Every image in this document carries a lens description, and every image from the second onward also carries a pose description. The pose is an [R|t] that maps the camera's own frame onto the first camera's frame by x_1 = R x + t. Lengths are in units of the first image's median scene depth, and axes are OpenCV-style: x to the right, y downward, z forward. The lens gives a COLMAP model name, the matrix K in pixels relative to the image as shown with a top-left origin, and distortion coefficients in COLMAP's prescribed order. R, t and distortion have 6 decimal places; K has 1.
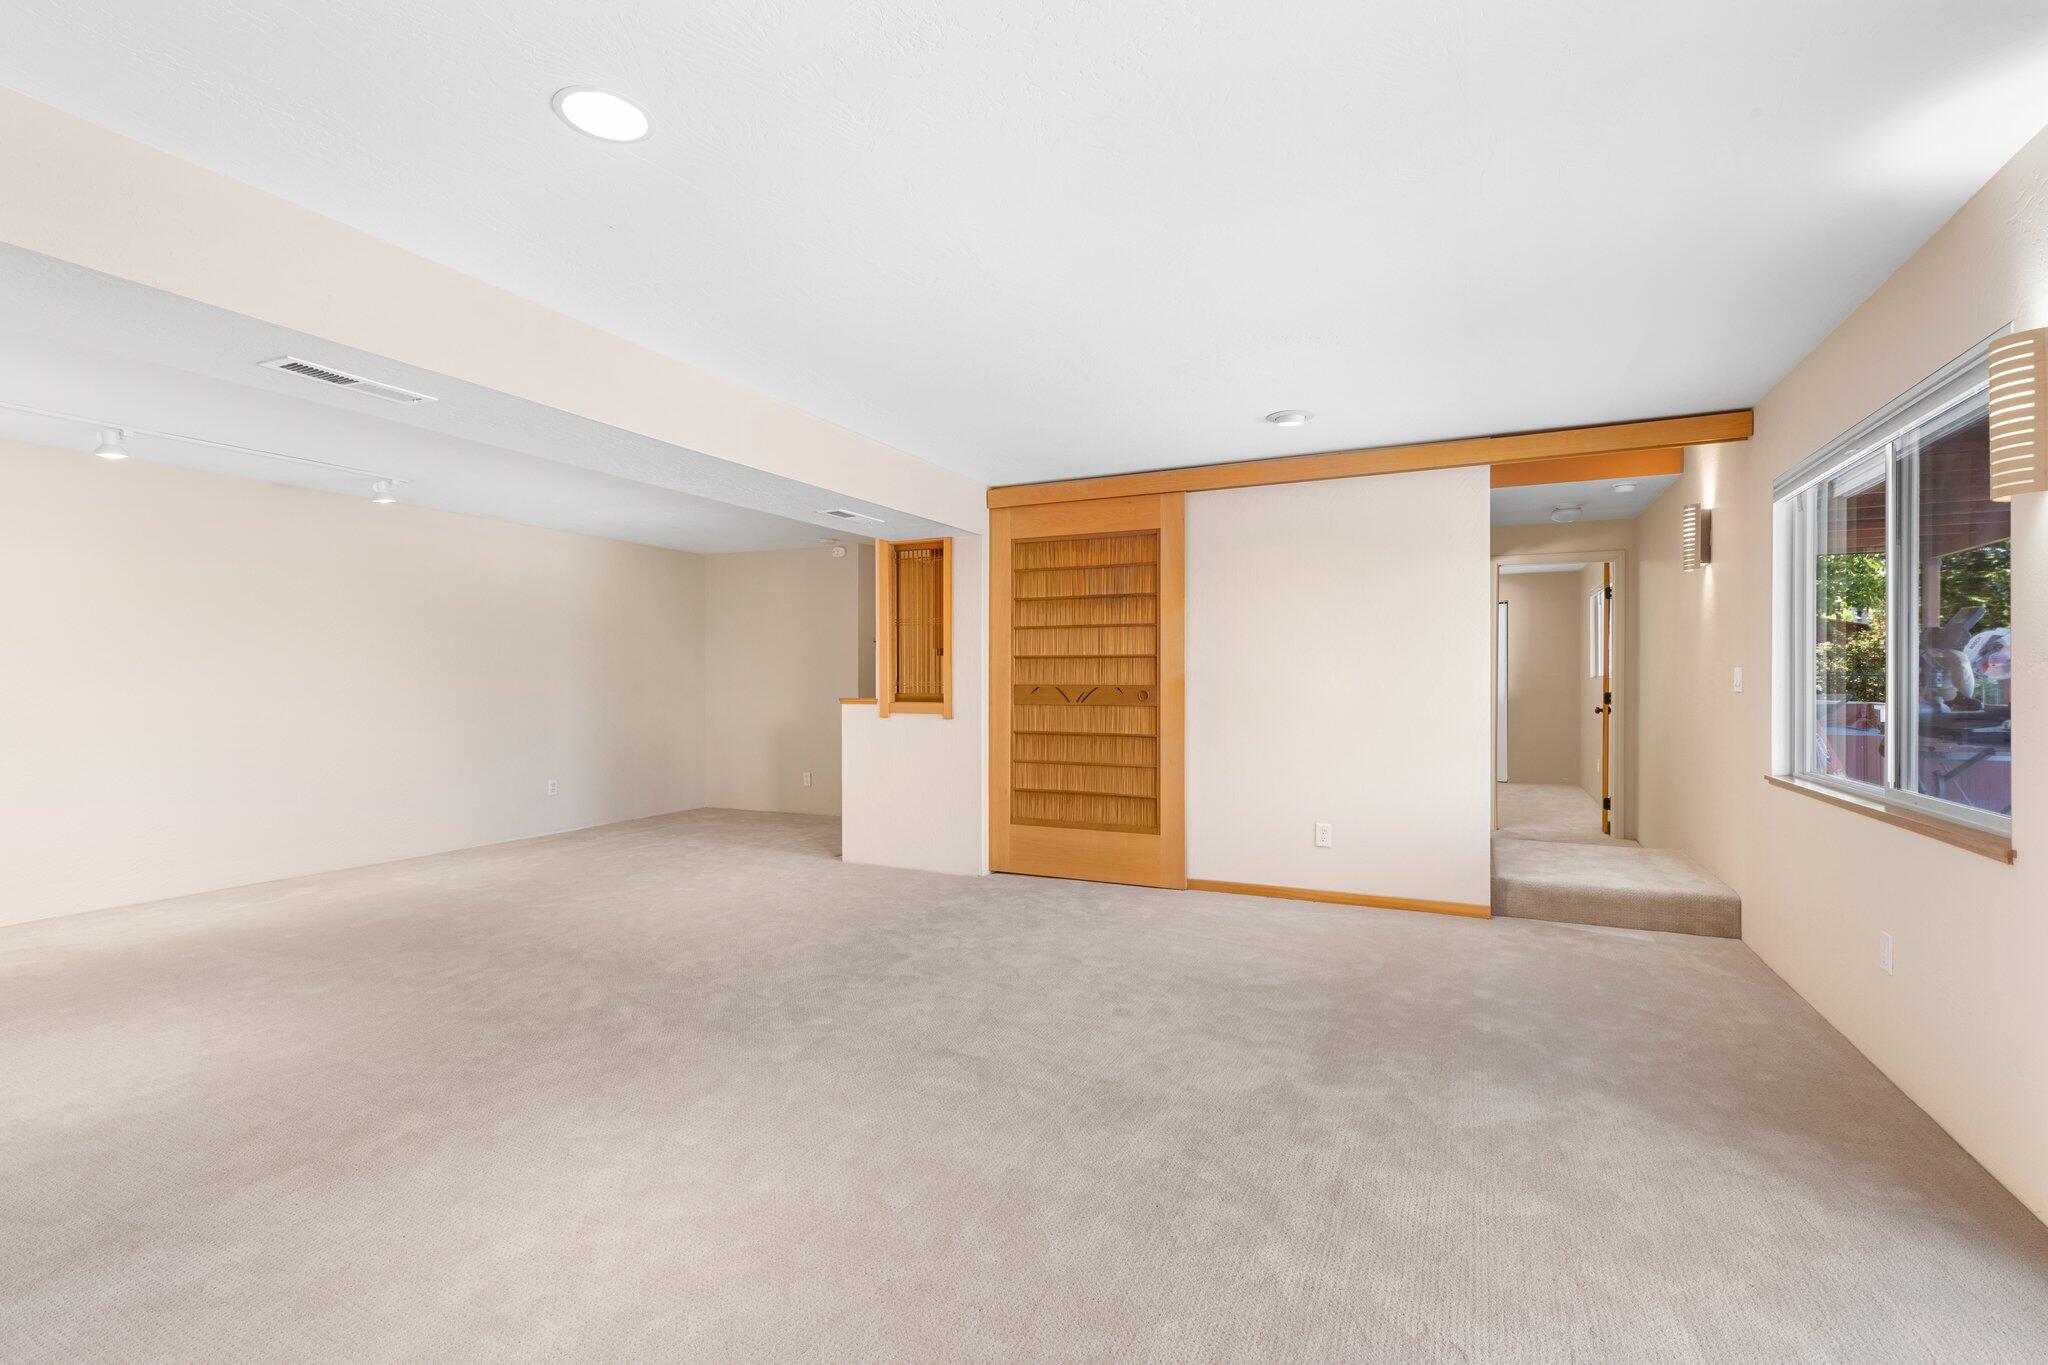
lens RADIAL K [[917.6, 0, 1037.7], [0, 917.6, 676.7], [0, 0, 1]] dist [0.006968, -0.000560]
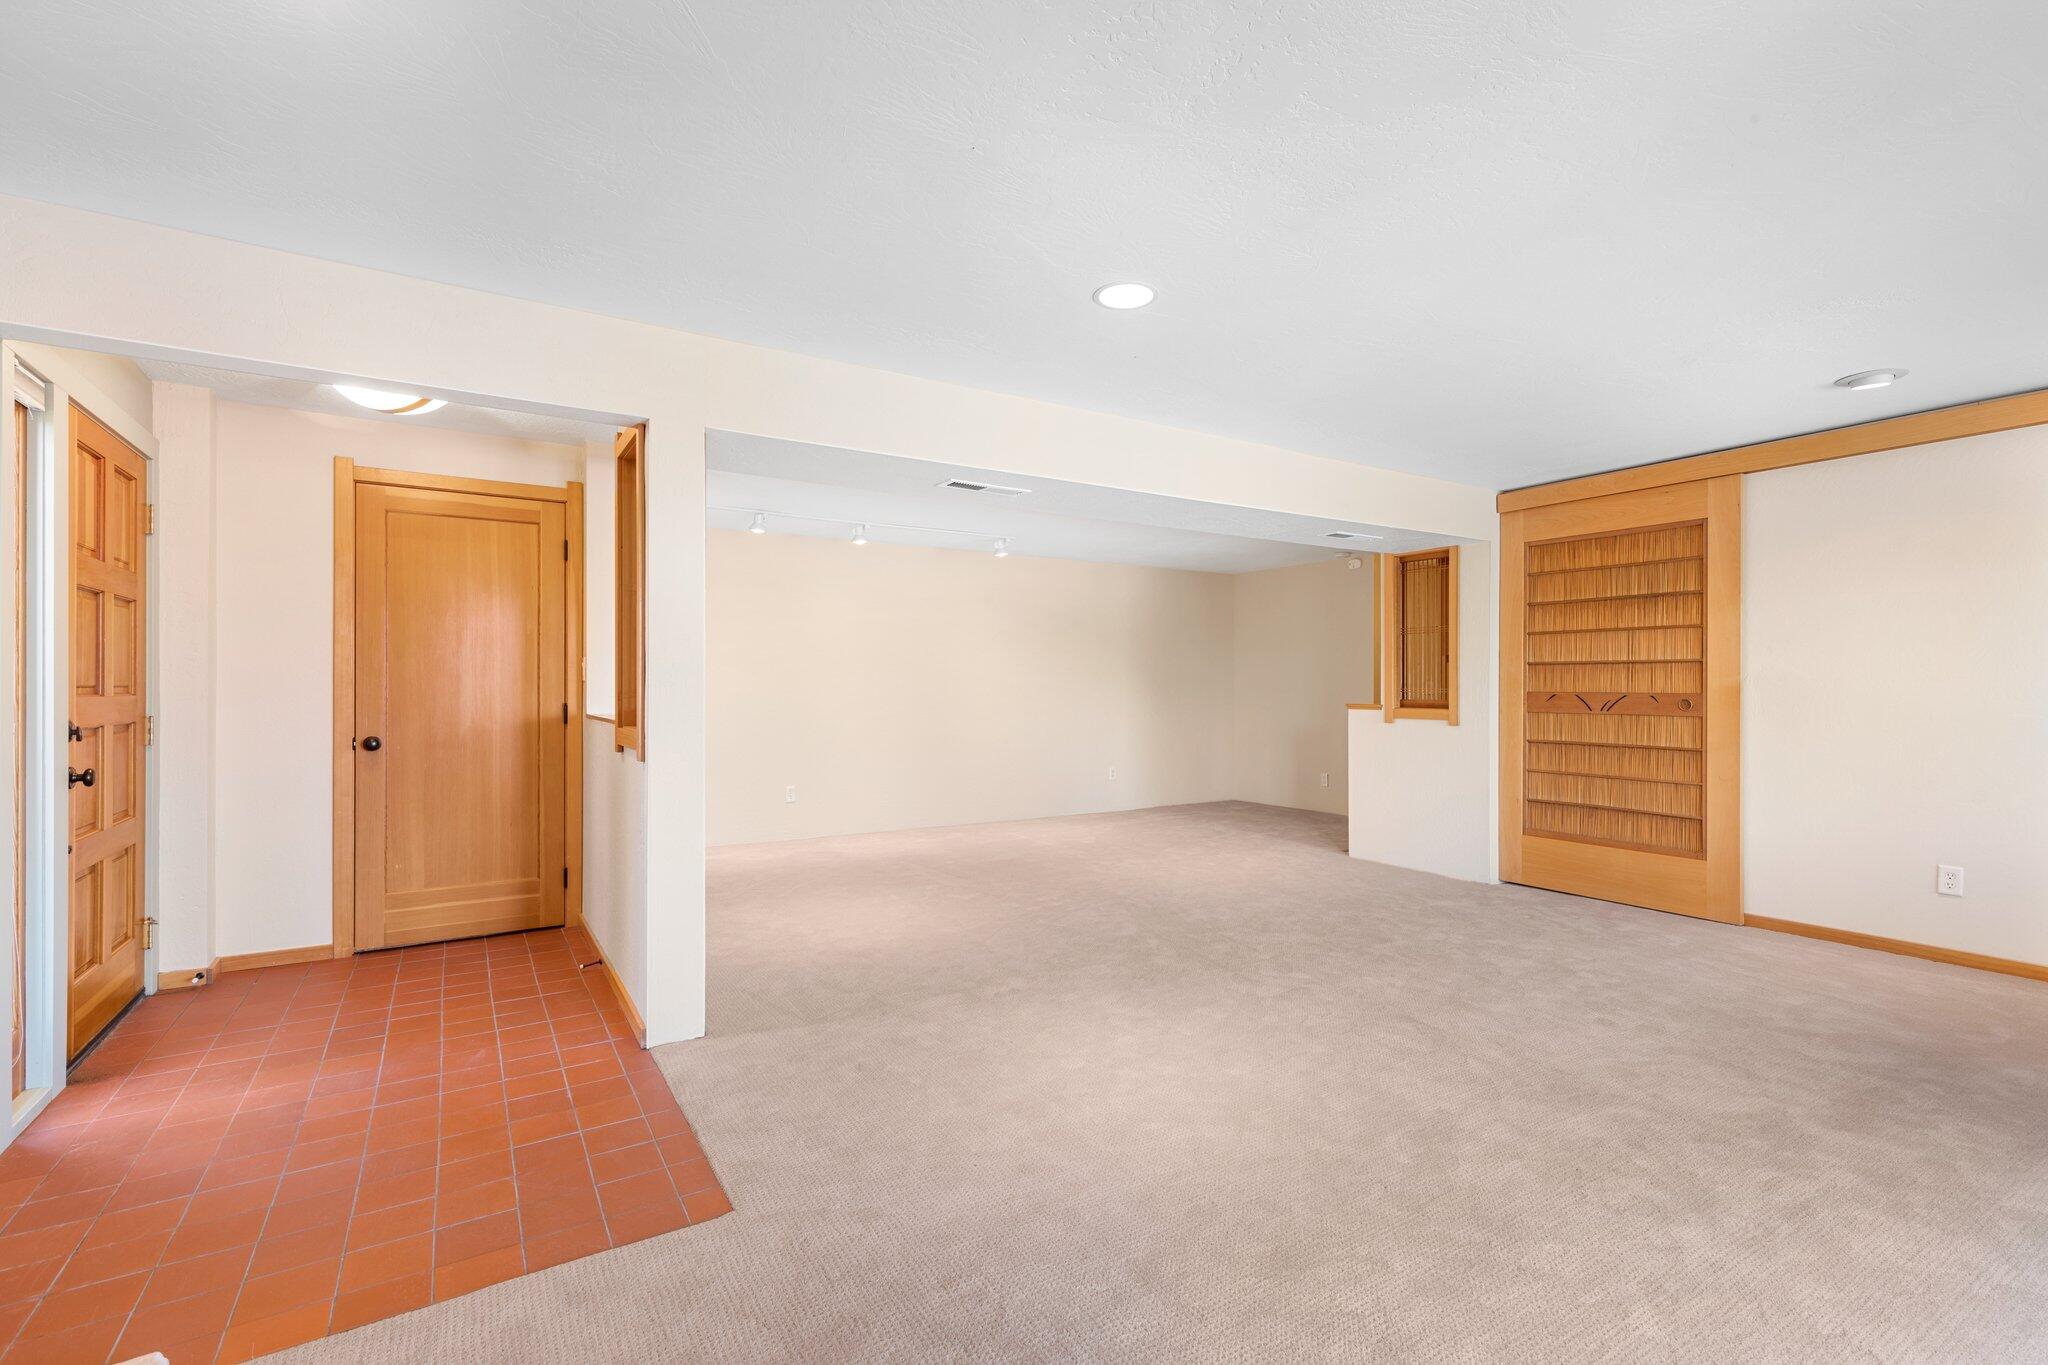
lens RADIAL K [[917.6, 0, 1037.7], [0, 917.6, 676.7], [0, 0, 1]] dist [0.006968, -0.000560]
pose [[0.837631, -0.003626, -0.546224, 0.100035], [-0.000025, 0.999978, -0.006676, -0.001196], [0.546236, 0.005606, 0.837613, -0.139460]]
